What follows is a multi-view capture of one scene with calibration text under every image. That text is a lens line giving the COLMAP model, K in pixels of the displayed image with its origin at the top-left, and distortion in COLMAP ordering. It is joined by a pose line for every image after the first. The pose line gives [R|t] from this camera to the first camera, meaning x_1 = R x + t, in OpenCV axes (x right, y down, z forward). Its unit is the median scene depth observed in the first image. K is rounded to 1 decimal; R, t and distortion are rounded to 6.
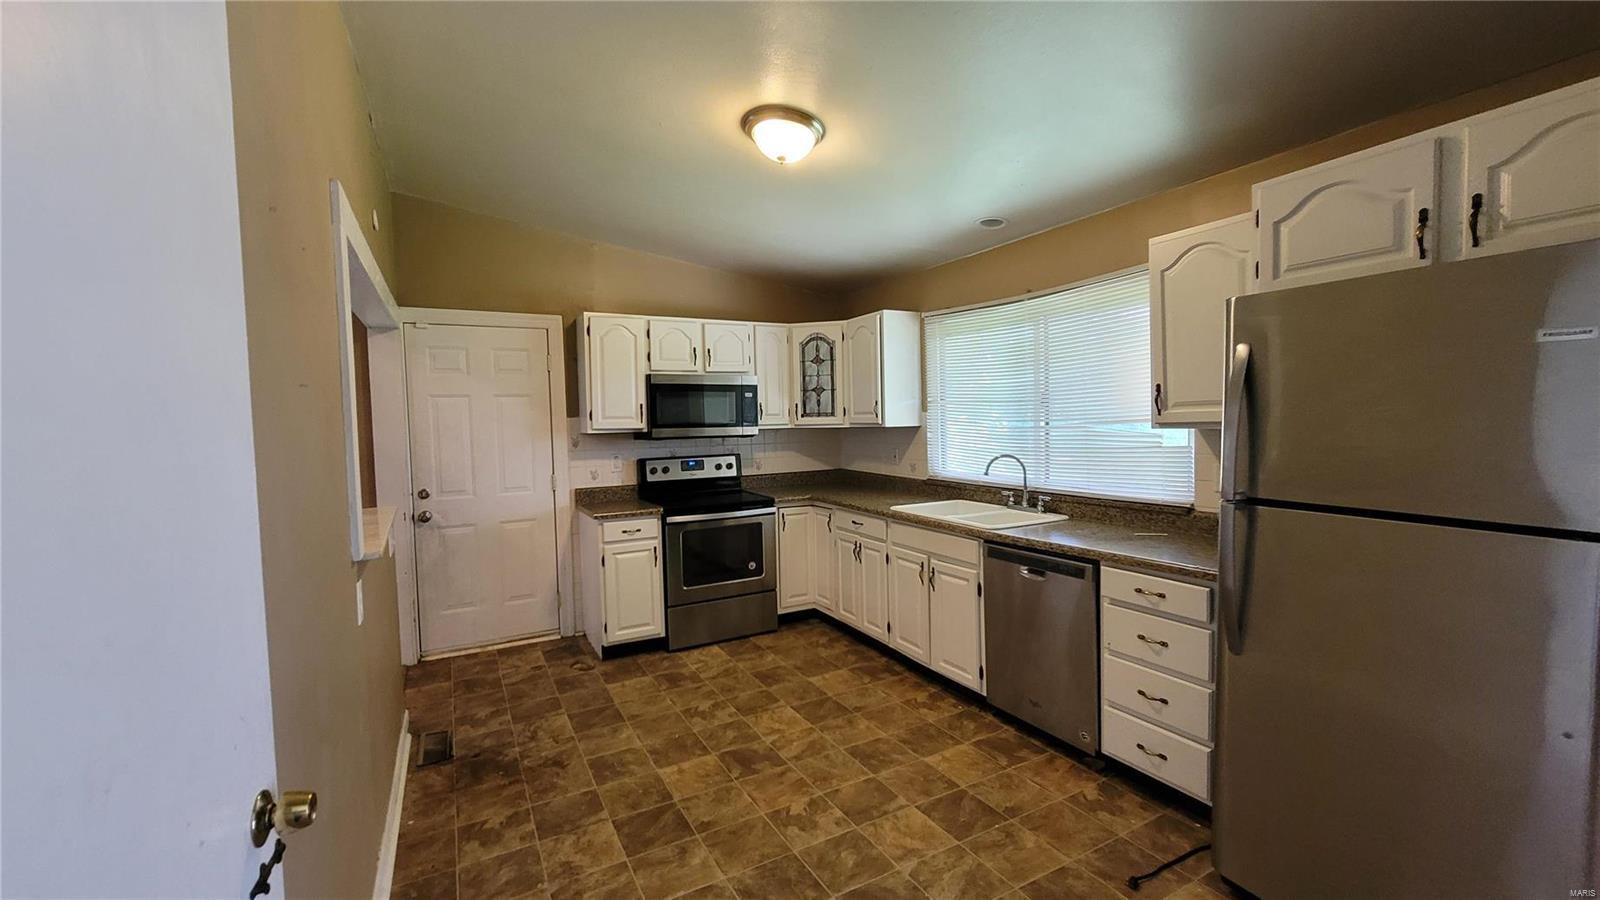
lens RADIAL K [[642.1, 0, 801.0], [0, 642.1, 448.6], [0, 0, 1]] dist [-0.001529, -0.000196]
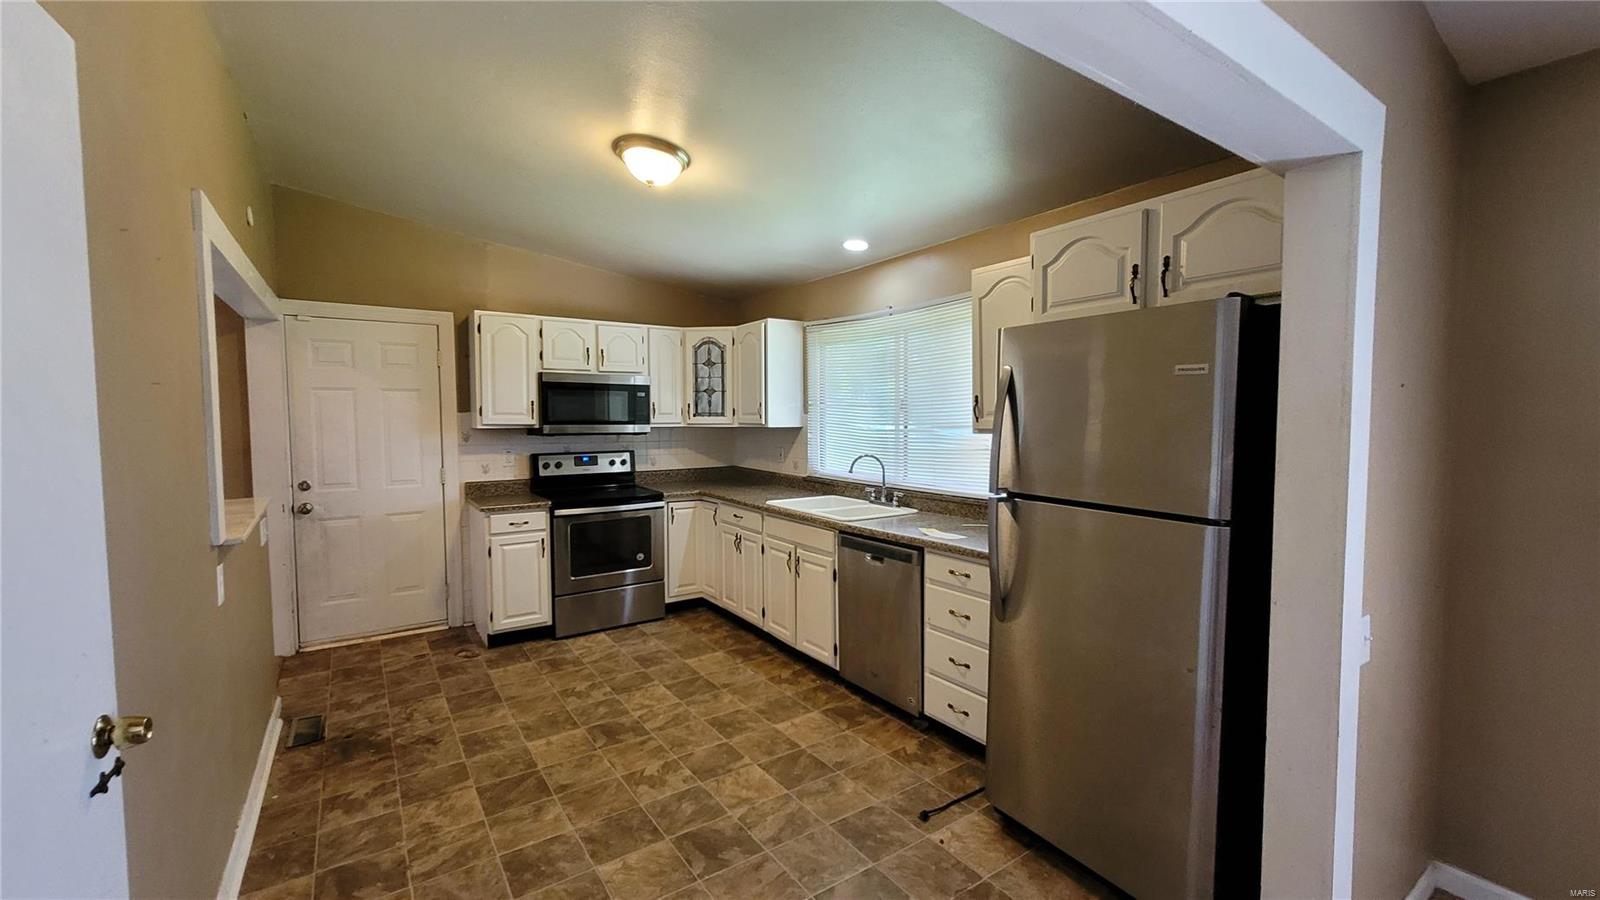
lens RADIAL K [[643.1, 0, 800.0], [0, 643.1, 450.0], [0, 0, 1]] dist [0.000884, 0.000092]
pose [[0.994562, 0.014277, 0.103166, 0.091963], [-0.014839, 0.999879, 0.004679, -0.002110], [-0.103087, -0.006184, 0.994653, -0.094797]]
